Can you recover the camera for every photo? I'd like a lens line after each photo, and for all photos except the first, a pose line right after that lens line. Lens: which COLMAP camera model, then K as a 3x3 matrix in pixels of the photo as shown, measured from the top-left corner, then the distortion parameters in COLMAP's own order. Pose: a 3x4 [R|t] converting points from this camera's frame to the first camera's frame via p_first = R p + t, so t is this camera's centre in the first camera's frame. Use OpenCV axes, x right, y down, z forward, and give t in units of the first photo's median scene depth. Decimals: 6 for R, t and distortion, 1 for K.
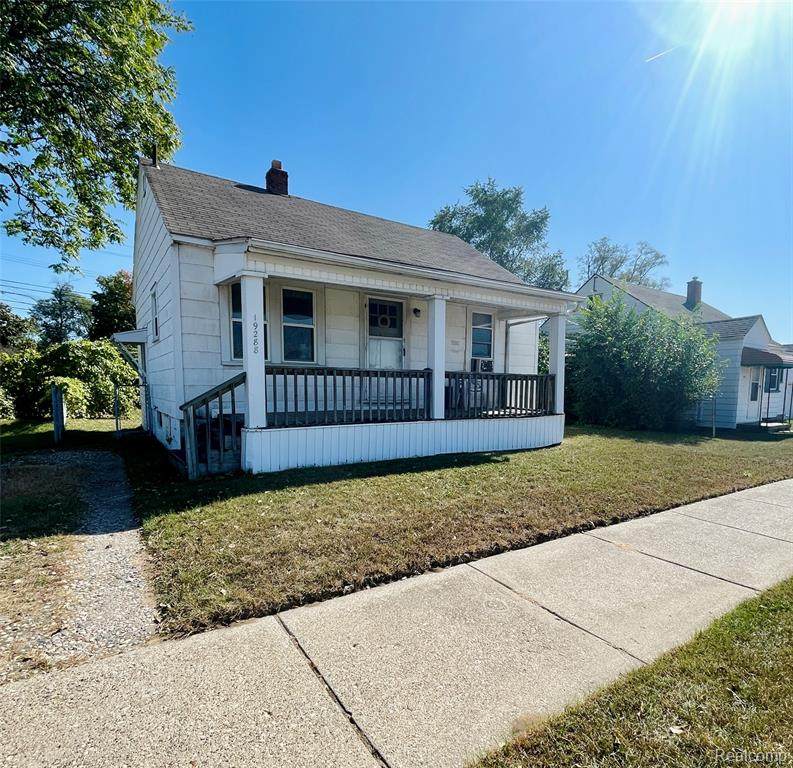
lens RADIAL K [[476.1, 0, 396.5], [0, 476.1, 384.0], [0, 0, 1]] dist [-0.014652, -0.000243]
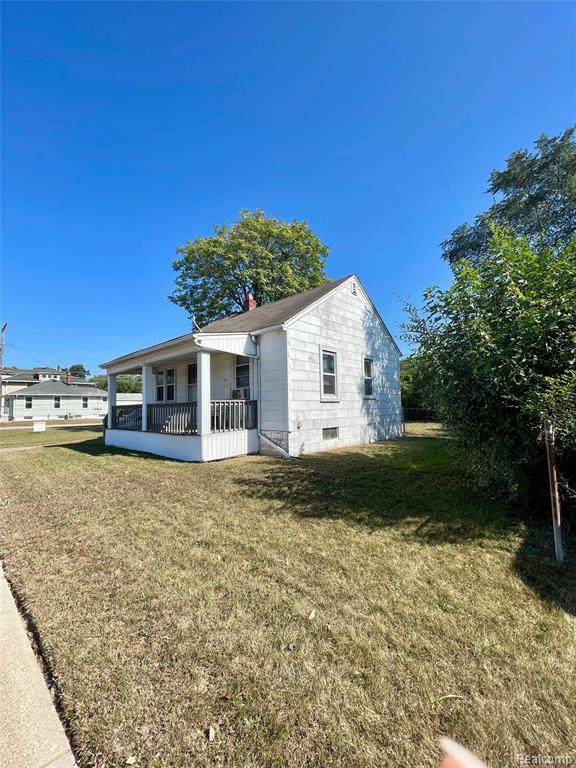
lens RADIAL K [[307.5, 0, 288.0], [0, 307.5, 384.0], [0, 0, 1]] dist [0.000409, 0.000011]
pose [[0.274025, -0.101667, -0.956334, 1.232045], [0.014956, 0.994727, -0.101463, 0.021454], [0.961606, 0.013501, 0.274100, 1.101503]]
